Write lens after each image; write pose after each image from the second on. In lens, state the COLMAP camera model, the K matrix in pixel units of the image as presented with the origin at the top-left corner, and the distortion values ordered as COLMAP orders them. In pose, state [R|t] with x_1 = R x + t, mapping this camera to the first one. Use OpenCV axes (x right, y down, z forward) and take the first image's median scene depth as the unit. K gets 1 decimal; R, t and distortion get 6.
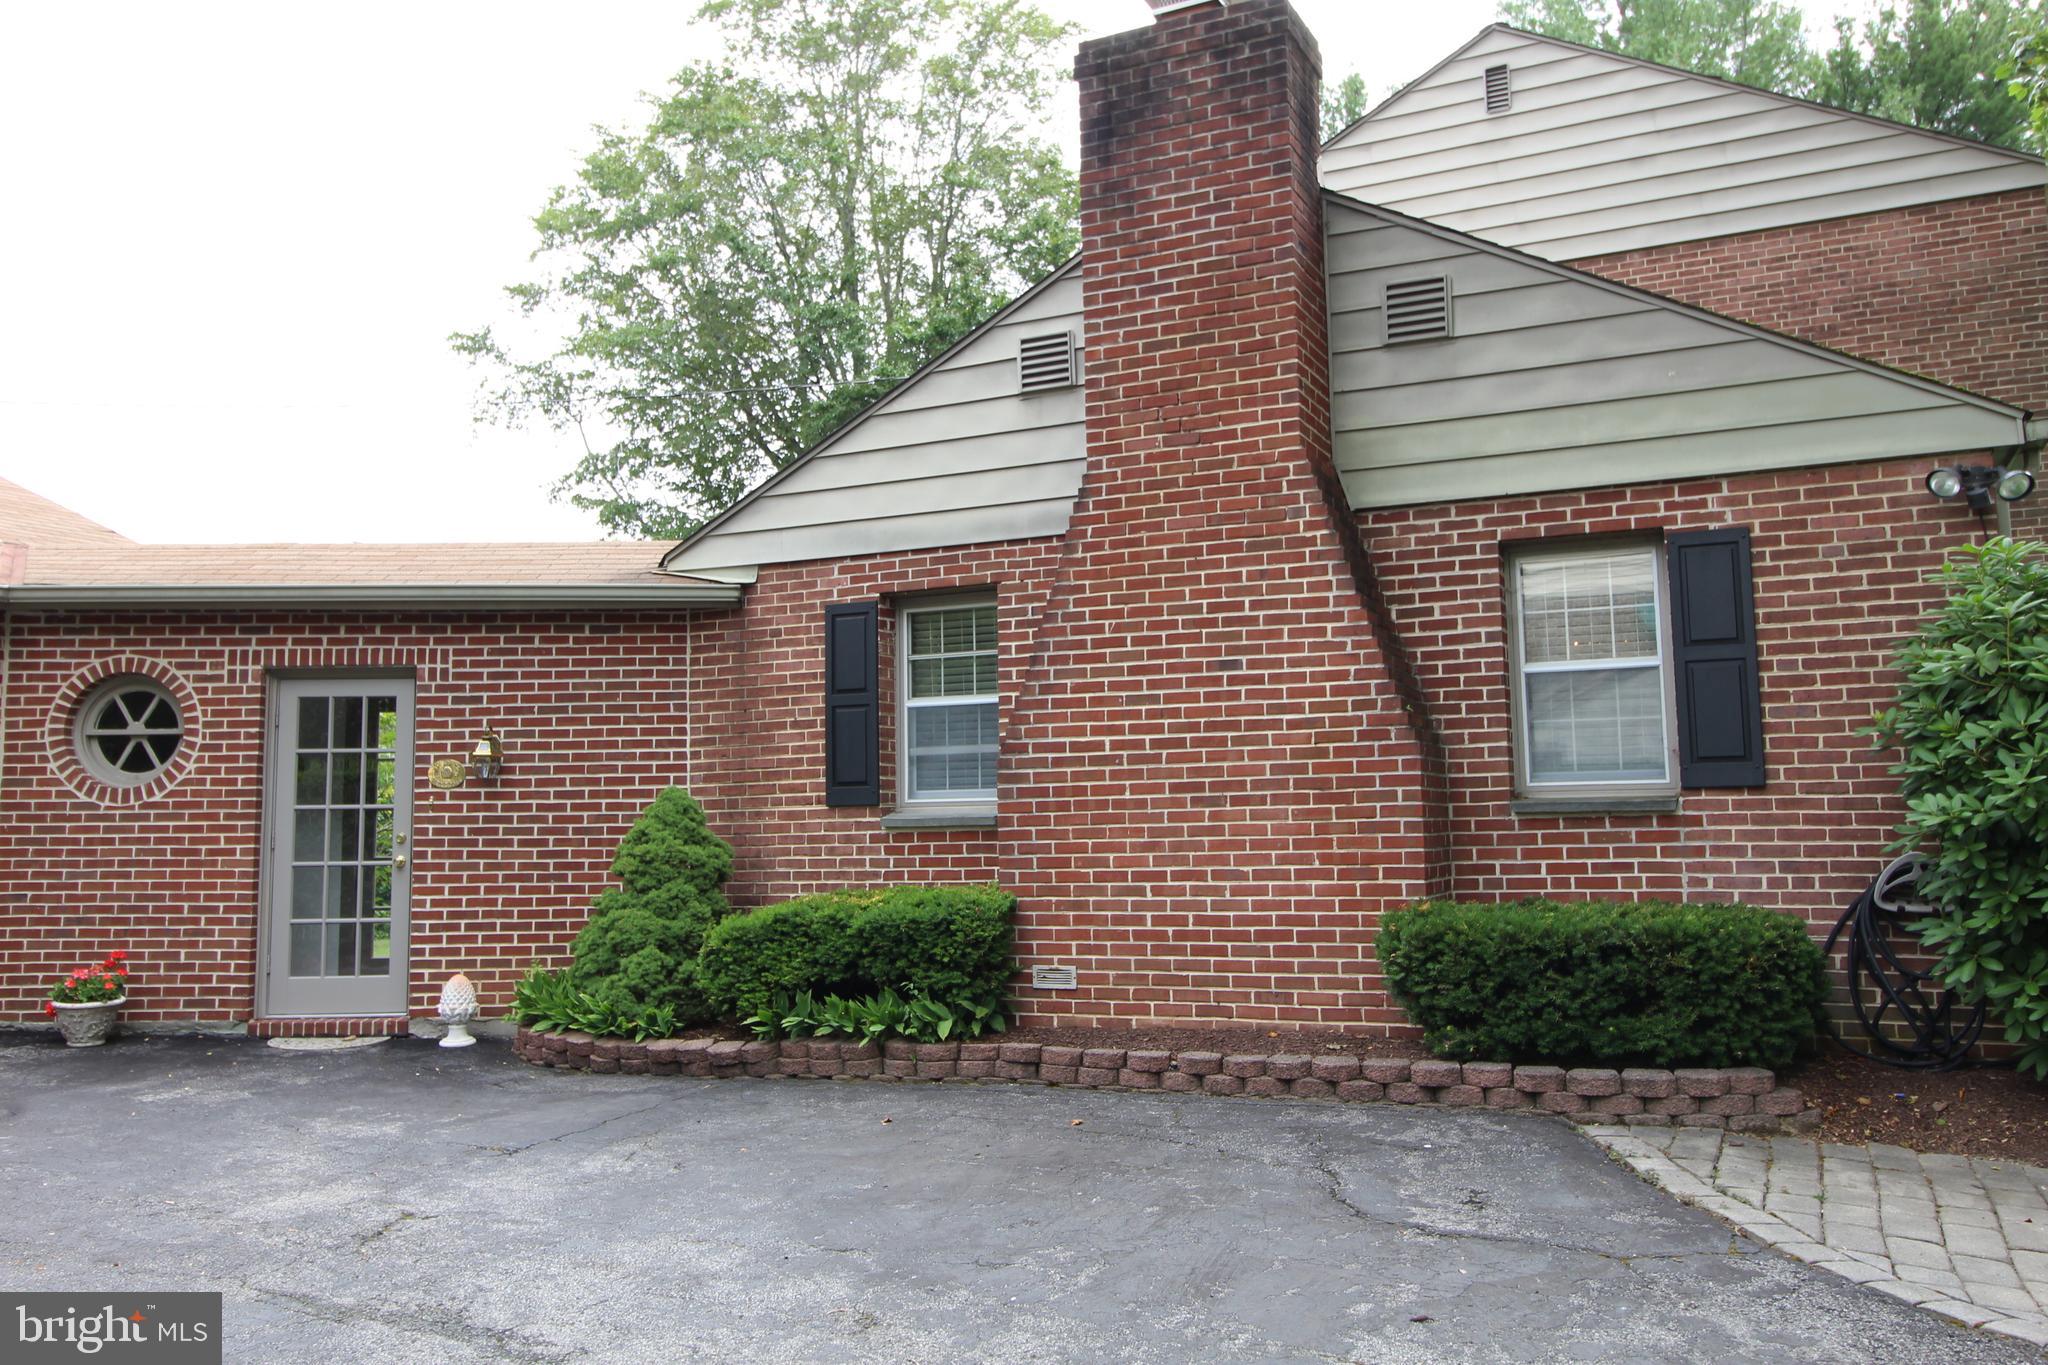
lens RADIAL K [[1622.9, 0, 1024.0], [0, 1622.9, 682.5], [0, 0, 1]] dist [0.005358, 0.005589]
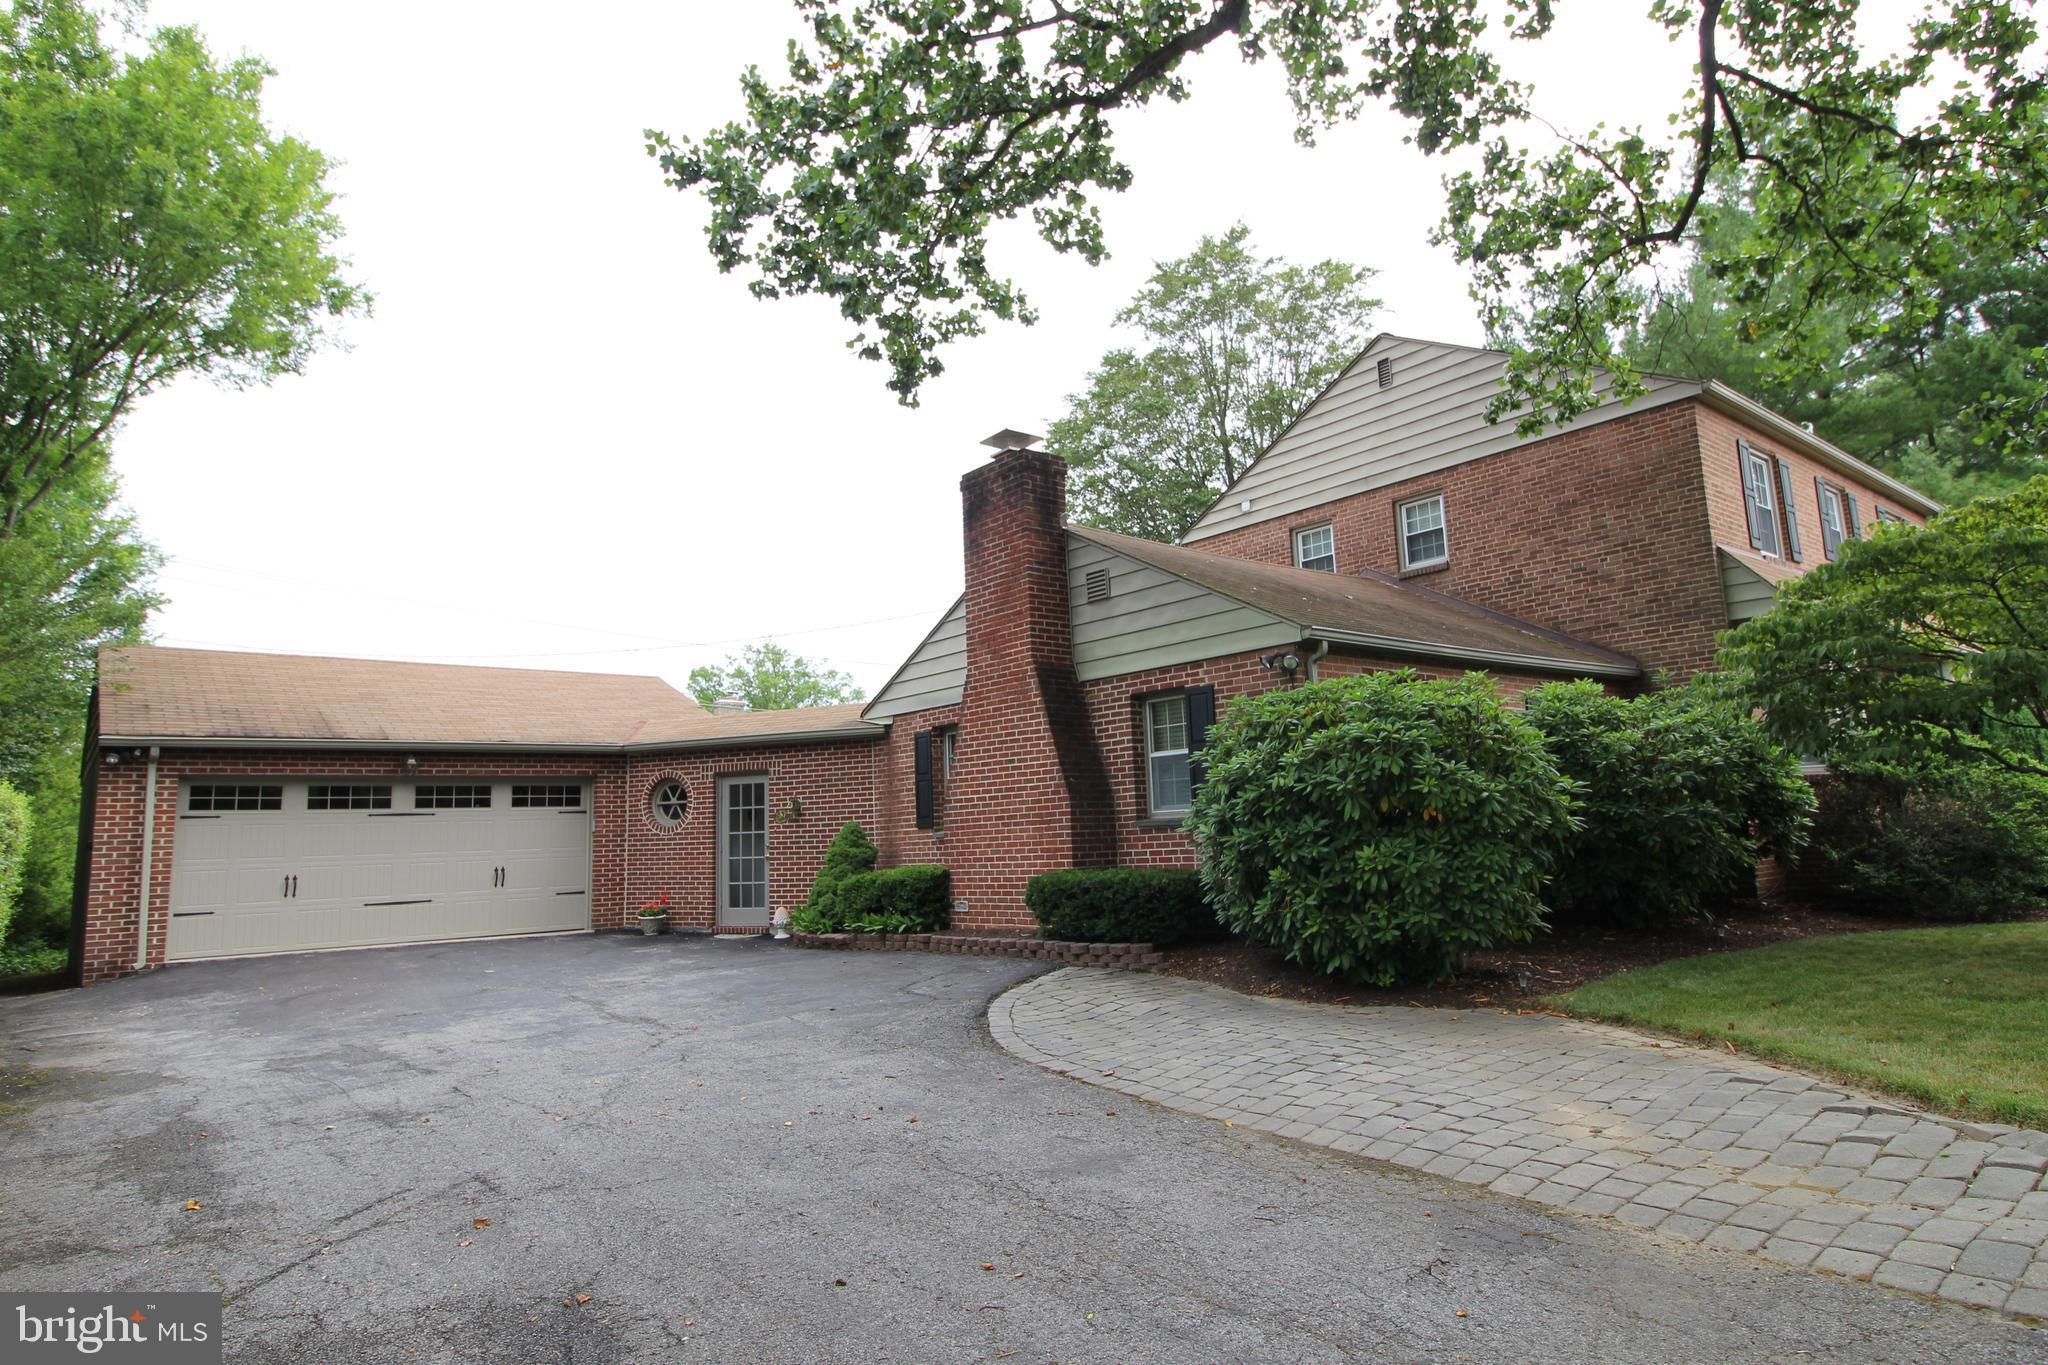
lens RADIAL K [[1194.4, 0, 1024.0], [0, 1194.4, 682.5], [0, 0, 1]] dist [-0.000455, -0.000089]
pose [[0.904518, -0.074887, -0.419809, 0.688691], [0.062456, 0.997108, -0.043302, -0.038341], [0.421838, 0.012948, 0.906579, -0.372721]]
